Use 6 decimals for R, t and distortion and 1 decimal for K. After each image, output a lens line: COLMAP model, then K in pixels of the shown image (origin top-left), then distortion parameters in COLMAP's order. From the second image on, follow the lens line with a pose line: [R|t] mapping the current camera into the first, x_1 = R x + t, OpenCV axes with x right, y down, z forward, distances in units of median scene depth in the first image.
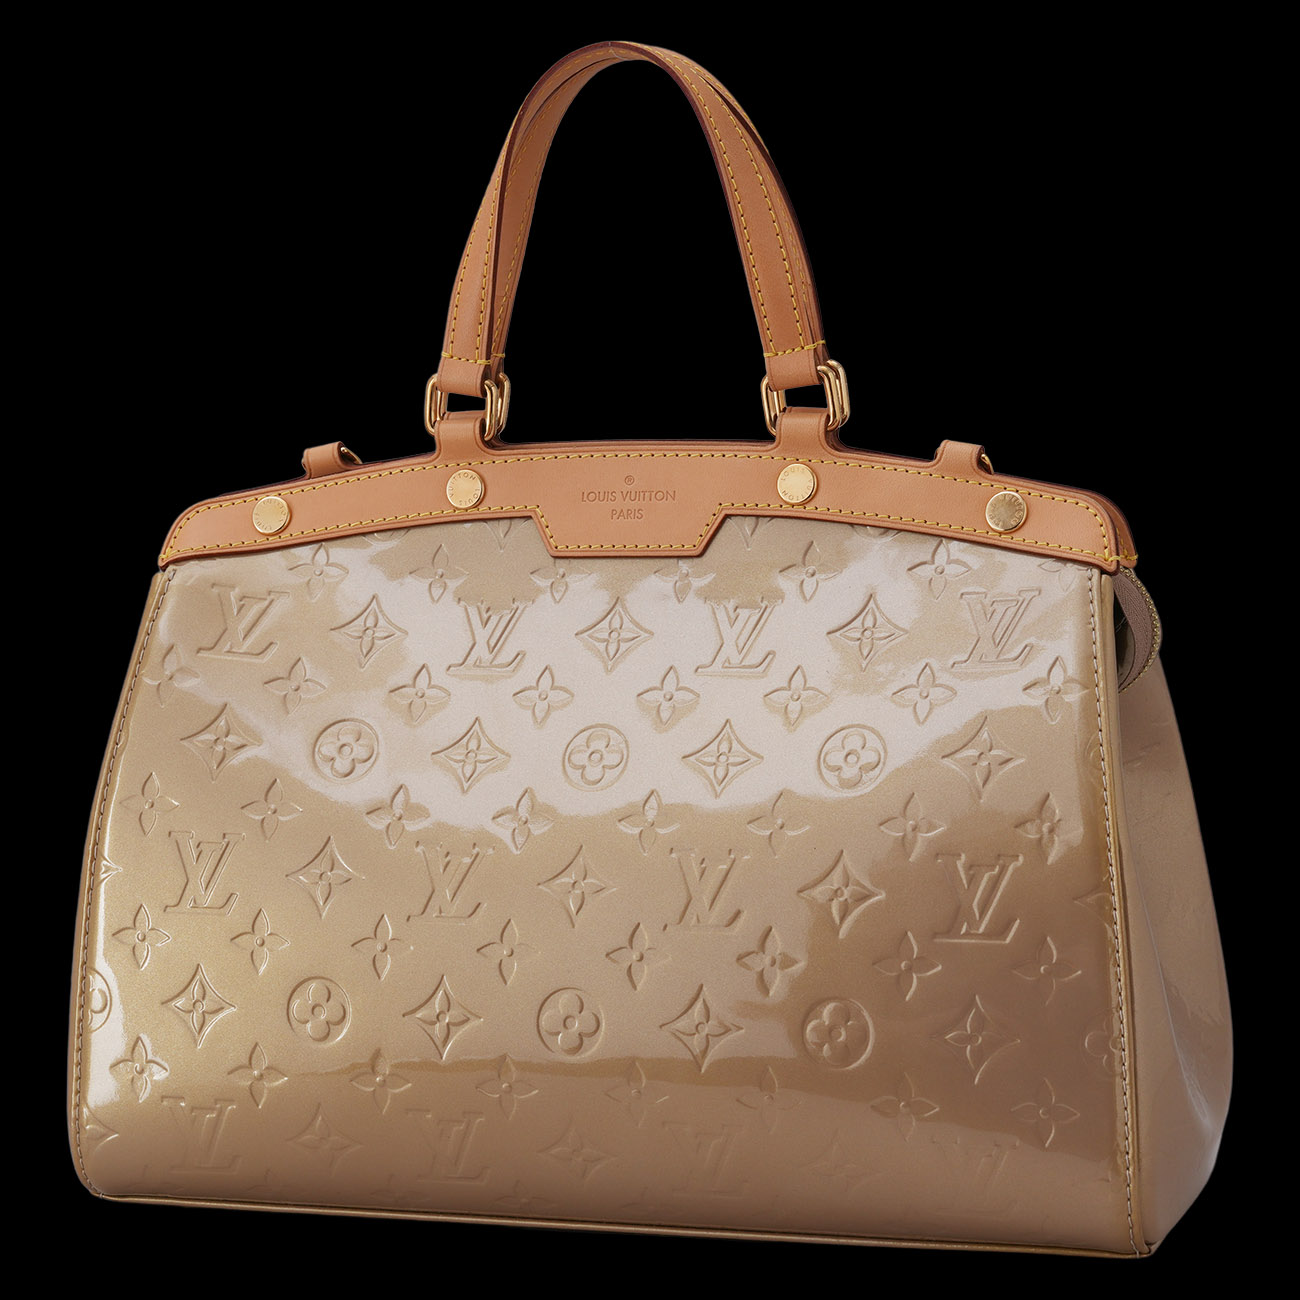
lens RADIAL K [[4296.3, 0, 602.9], [0, 4296.3, 697.1], [0, 0, 1]] dist [-0.161898, 0.000000]
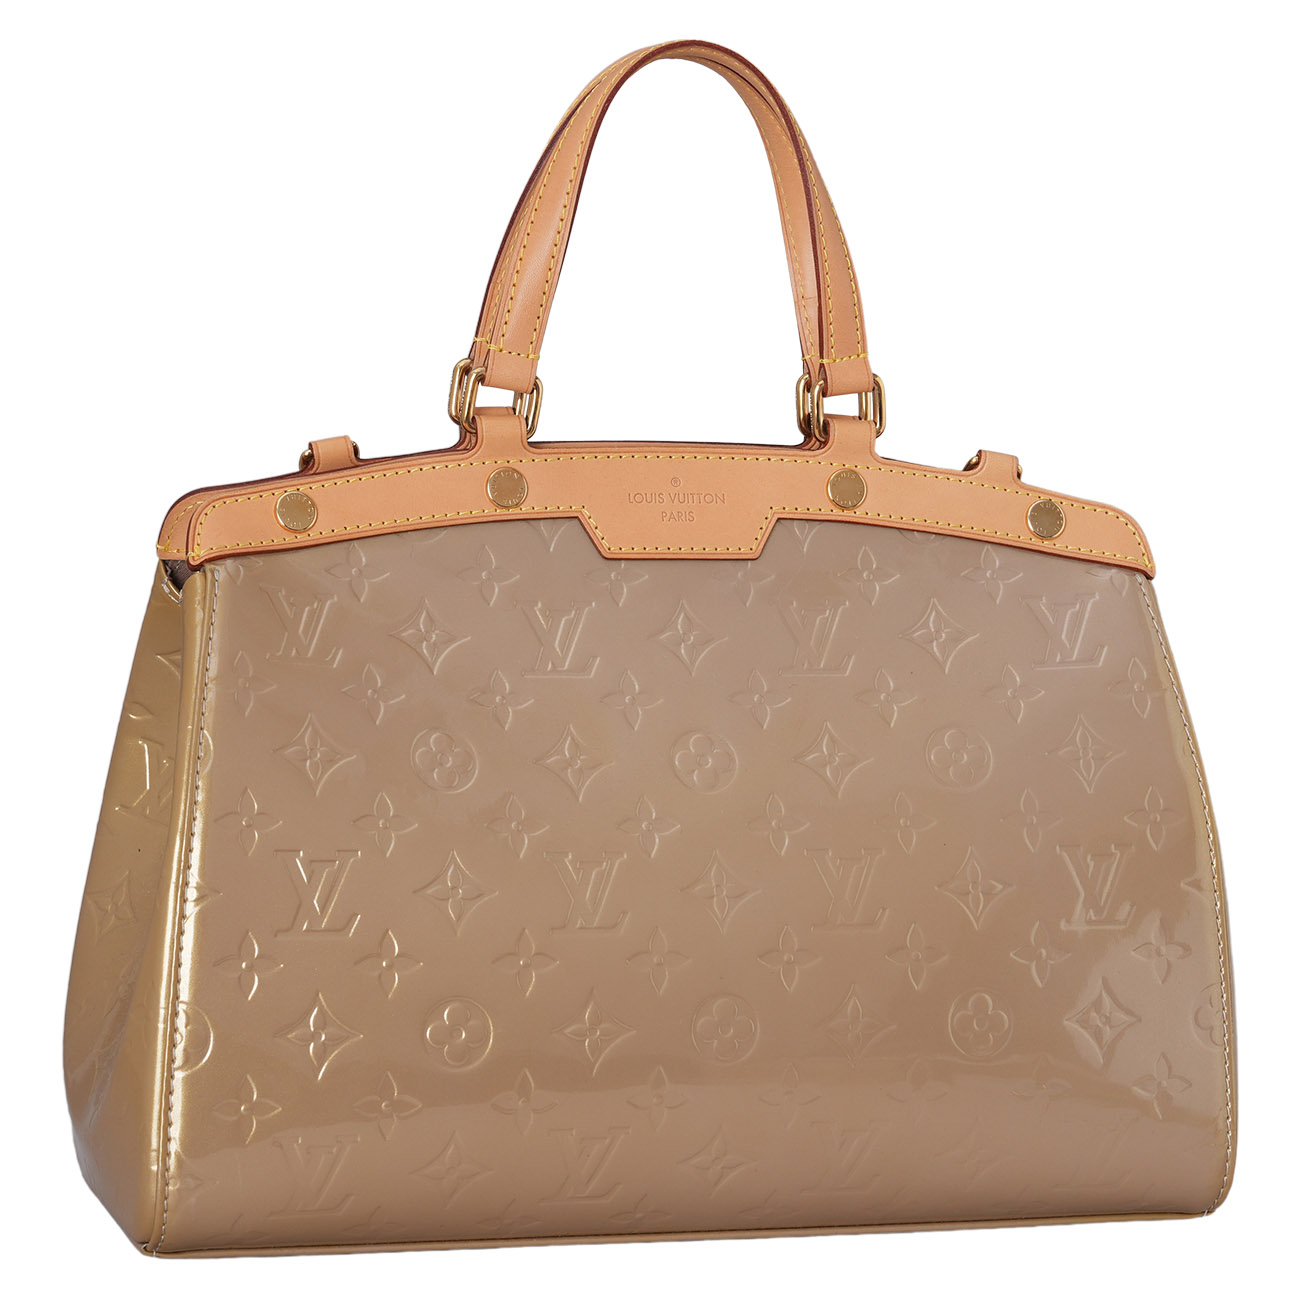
lens RADIAL K [[4296.3, 0, 647.0], [0, 4296.3, 641.8], [0, 0, 1]] dist [-0.161898, 0.000000]
pose [[0.808683, -0.005809, 0.588216, -0.579945], [0.009673, 0.999947, -0.003424, -0.010139], [-0.588166, 0.008459, 0.808696, 0.198940]]
